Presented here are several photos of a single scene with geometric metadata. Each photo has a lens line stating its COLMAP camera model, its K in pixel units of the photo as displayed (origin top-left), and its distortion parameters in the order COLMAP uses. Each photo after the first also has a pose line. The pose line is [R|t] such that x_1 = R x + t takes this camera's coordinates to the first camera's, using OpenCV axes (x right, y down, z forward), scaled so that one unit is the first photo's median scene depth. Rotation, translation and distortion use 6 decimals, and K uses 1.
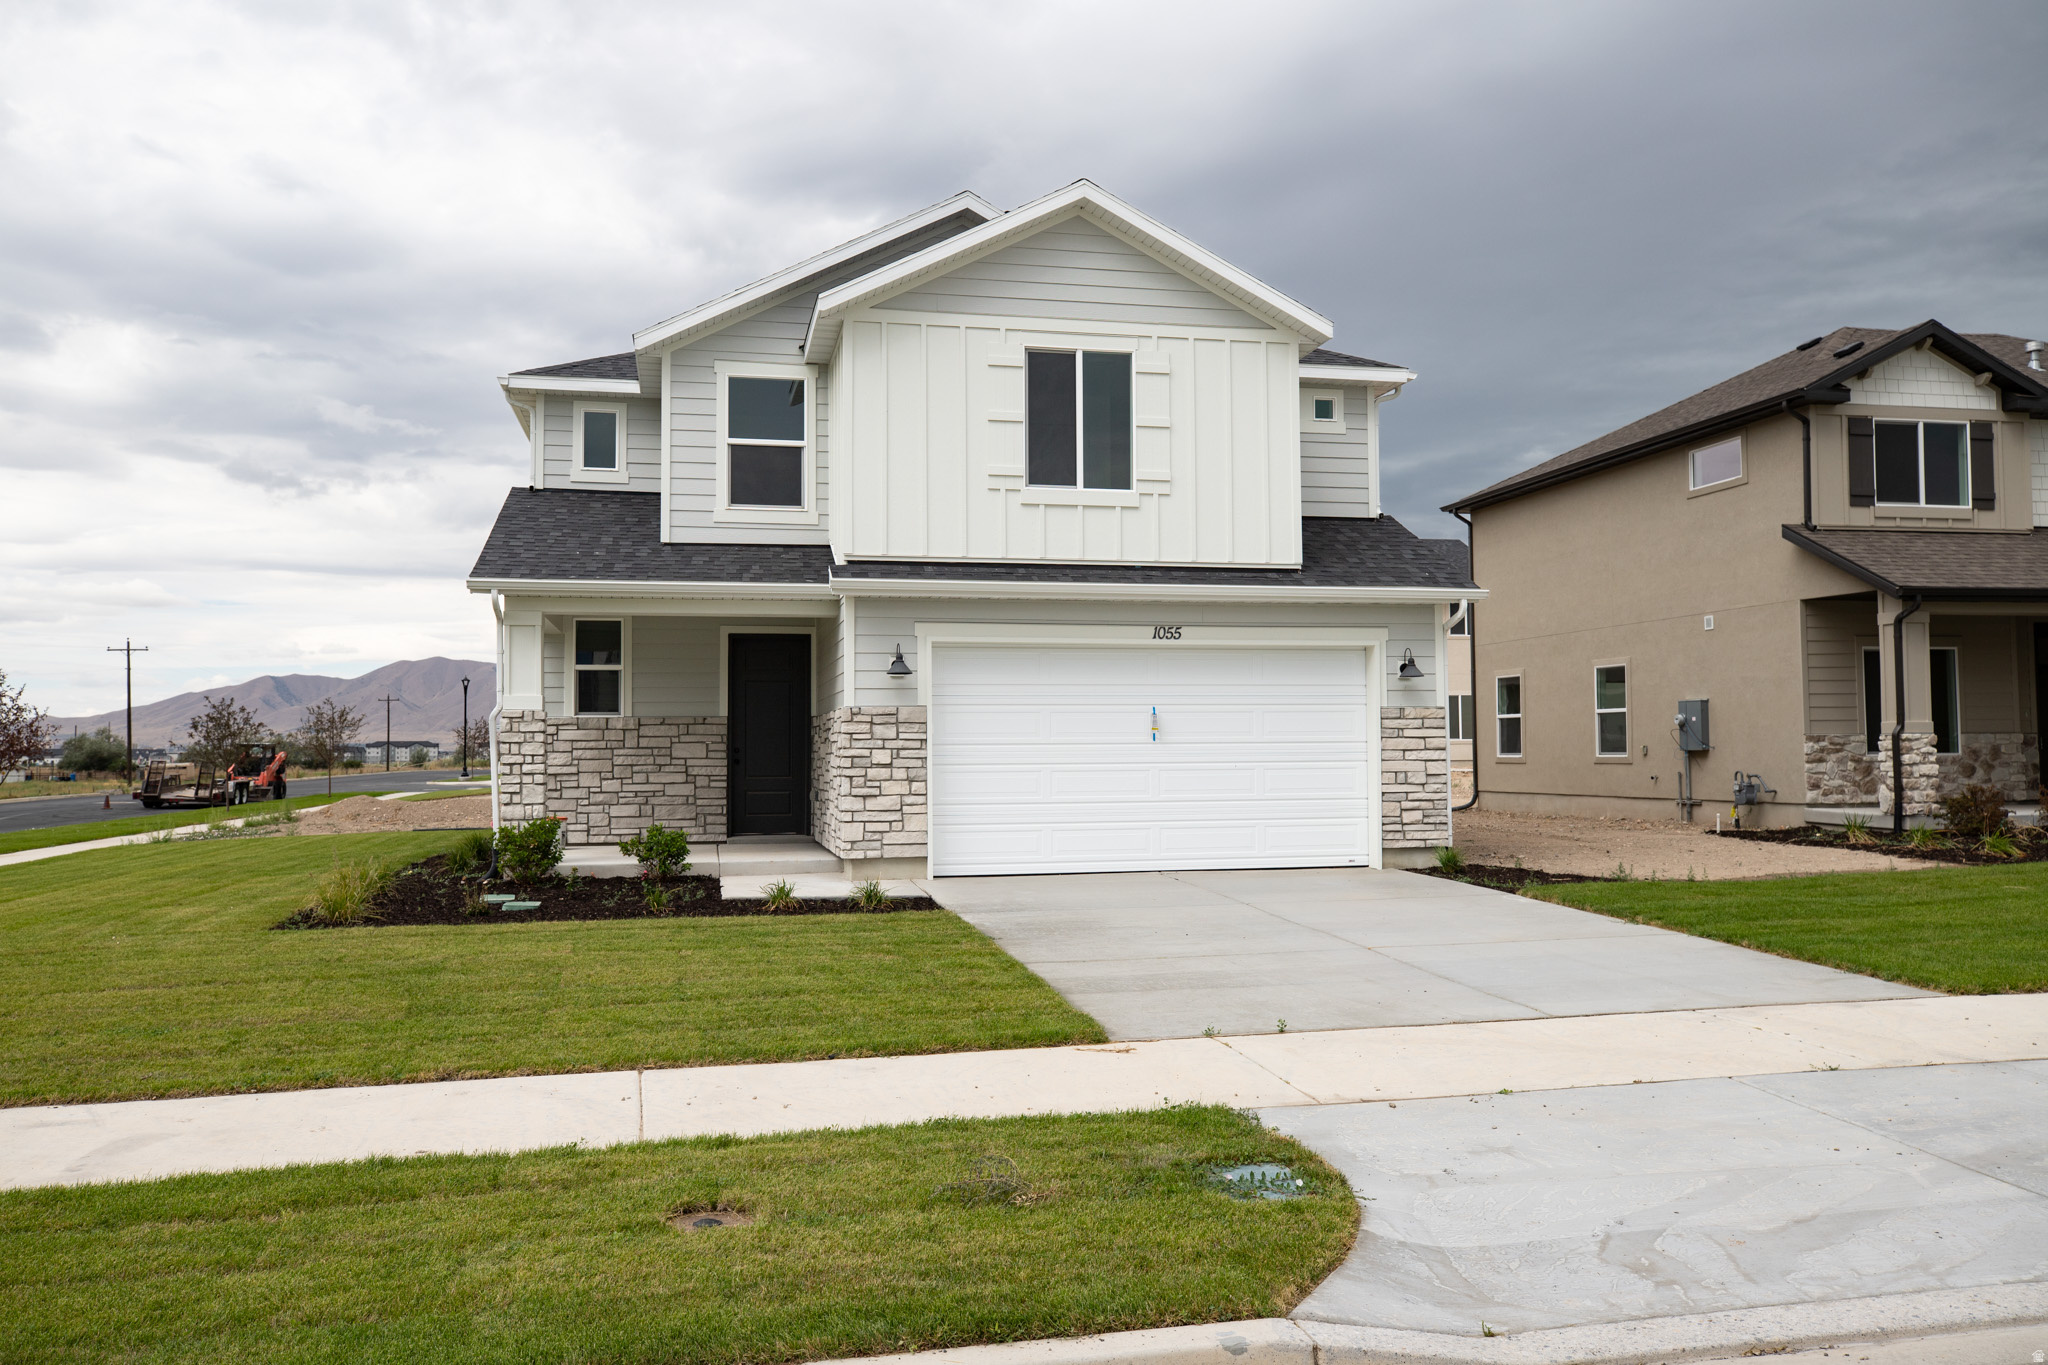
lens RADIAL K [[1635.2, 0, 1022.9], [0, 1635.2, 681.5], [0, 0, 1]] dist [0.014018, 0.020592]
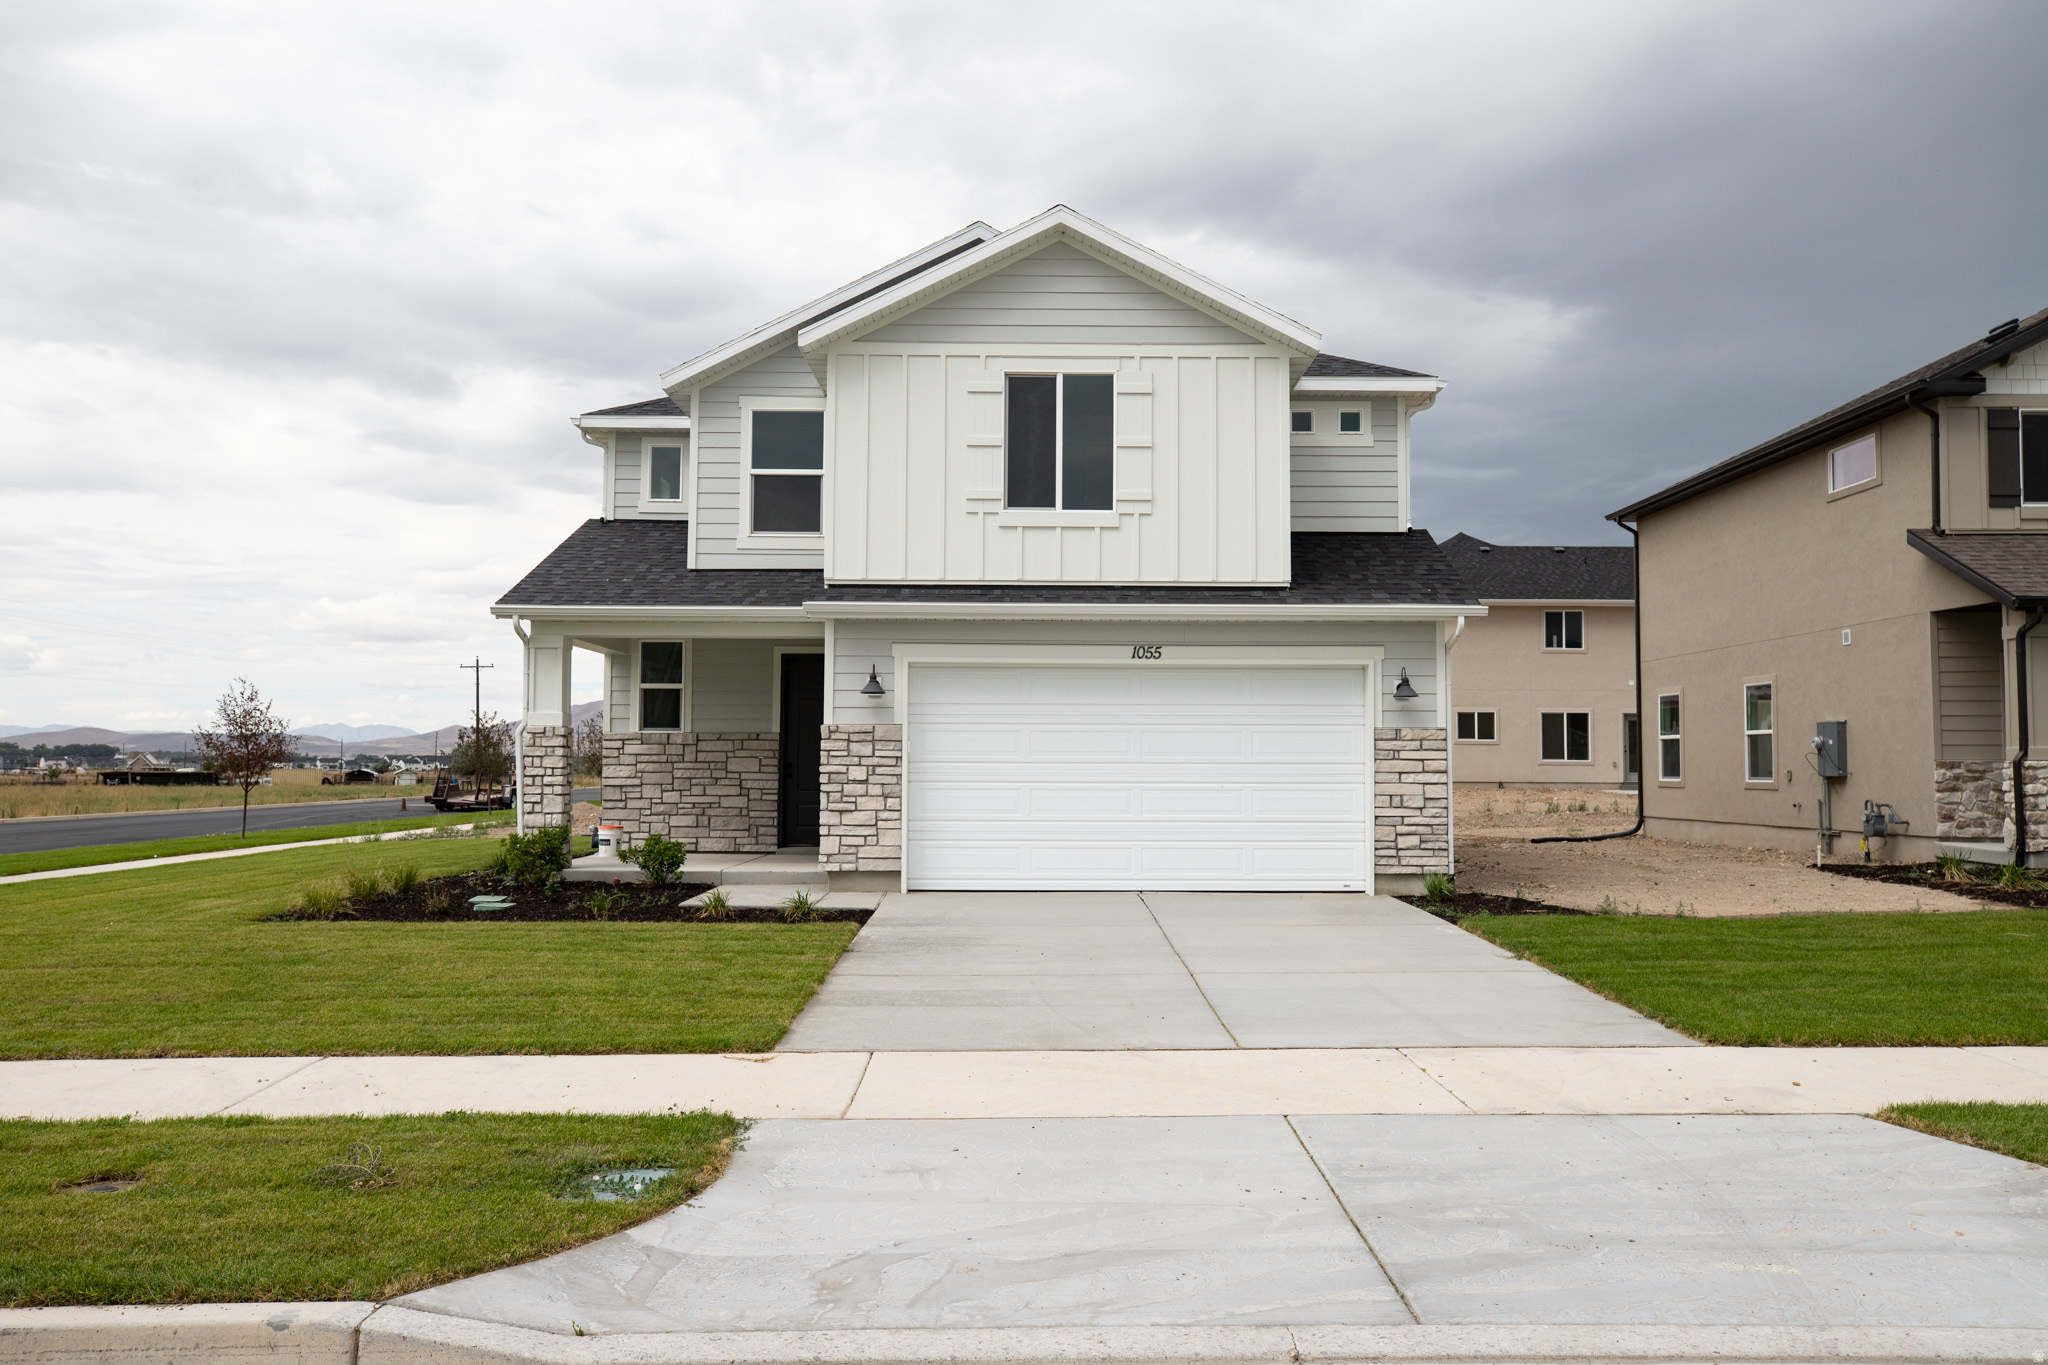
lens RADIAL K [[1635.2, 0, 1023.7], [0, 1635.2, 675.9], [0, 0, 1]] dist [0.014018, 0.020592]
pose [[0.977558, -0.000616, -0.210666, 0.198588], [-0.001977, 0.999925, -0.012097, -0.002781], [0.210657, 0.012242, 0.977483, 0.007058]]
